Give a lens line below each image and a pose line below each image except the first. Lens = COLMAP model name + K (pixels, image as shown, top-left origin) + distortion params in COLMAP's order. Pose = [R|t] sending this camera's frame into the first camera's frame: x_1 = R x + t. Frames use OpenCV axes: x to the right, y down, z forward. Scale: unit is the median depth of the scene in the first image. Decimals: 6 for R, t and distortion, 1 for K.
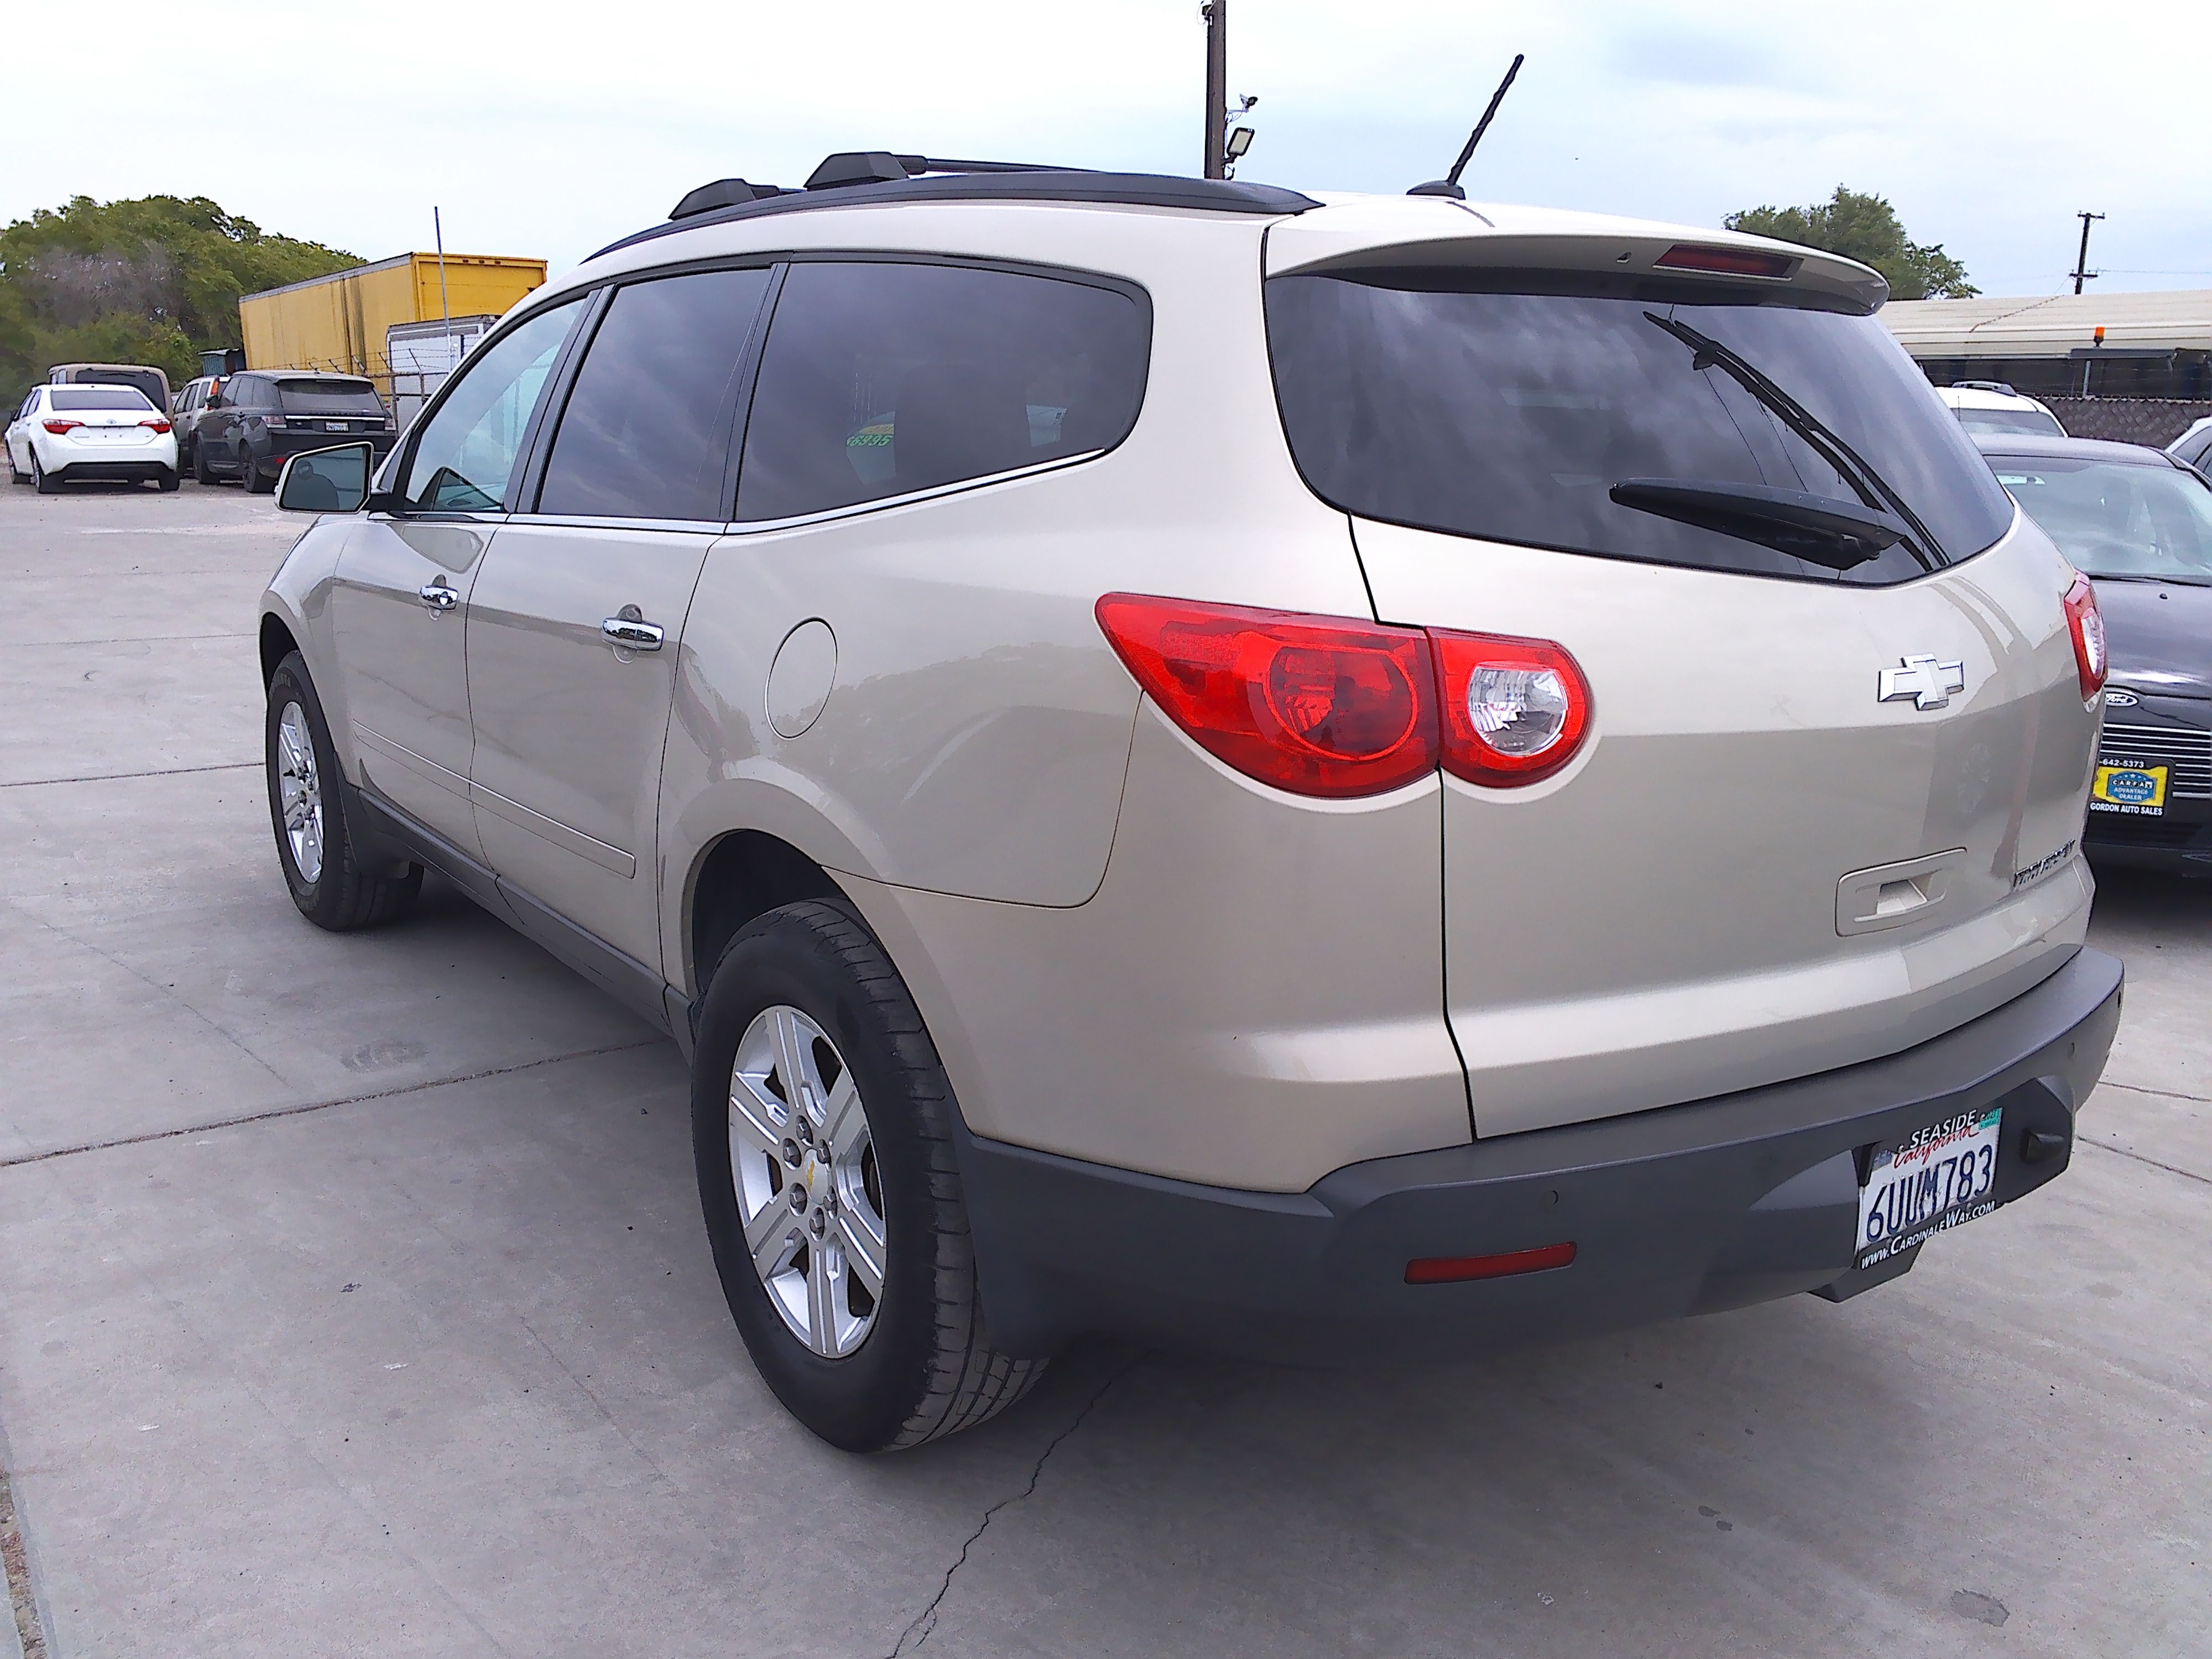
lens RADIAL K [[1761.8, 0, 1106.0], [0, 1761.8, 829.5], [0, 0, 1]] dist [0.045821, -0.064052]
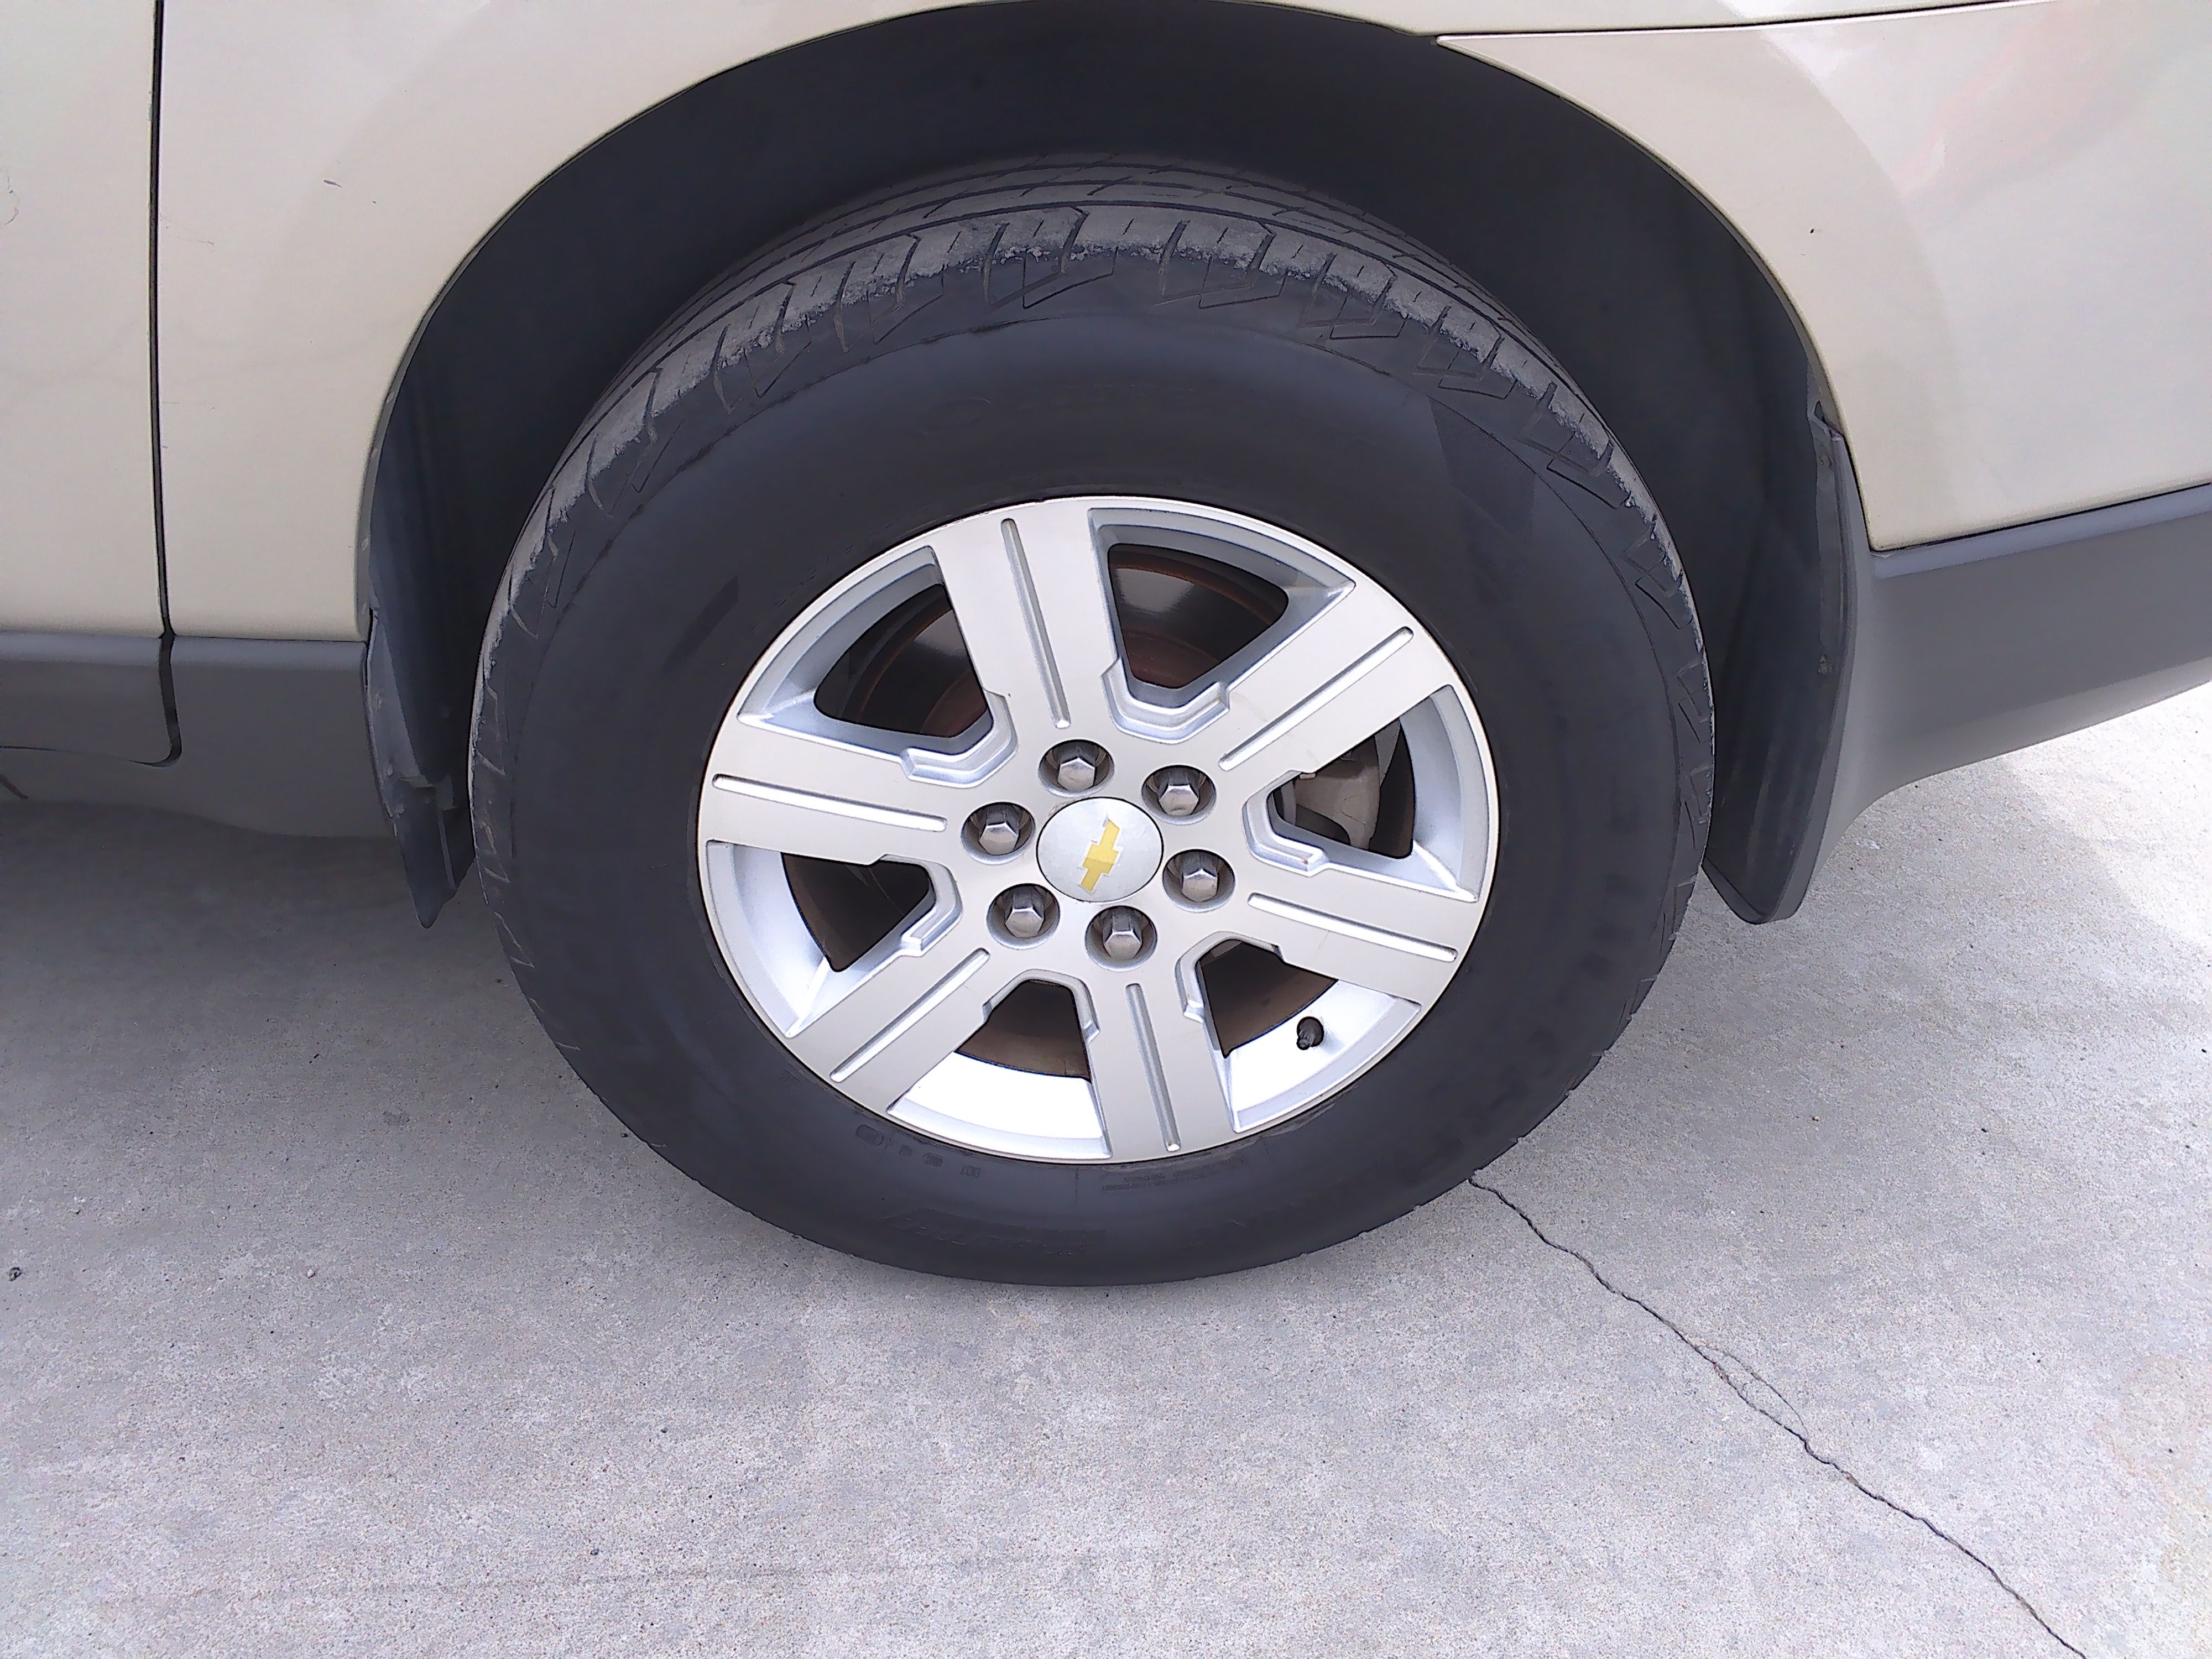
lens RADIAL K [[1761.8, 0, 1106.0], [0, 1761.8, 829.5], [0, 0, 1]] dist [0.045821, -0.064052]
pose [[0.553337, -0.469272, 0.688188, -0.504774], [0.159254, 0.870558, 0.465582, -0.014707], [-0.817592, -0.148027, 0.556445, 0.814587]]
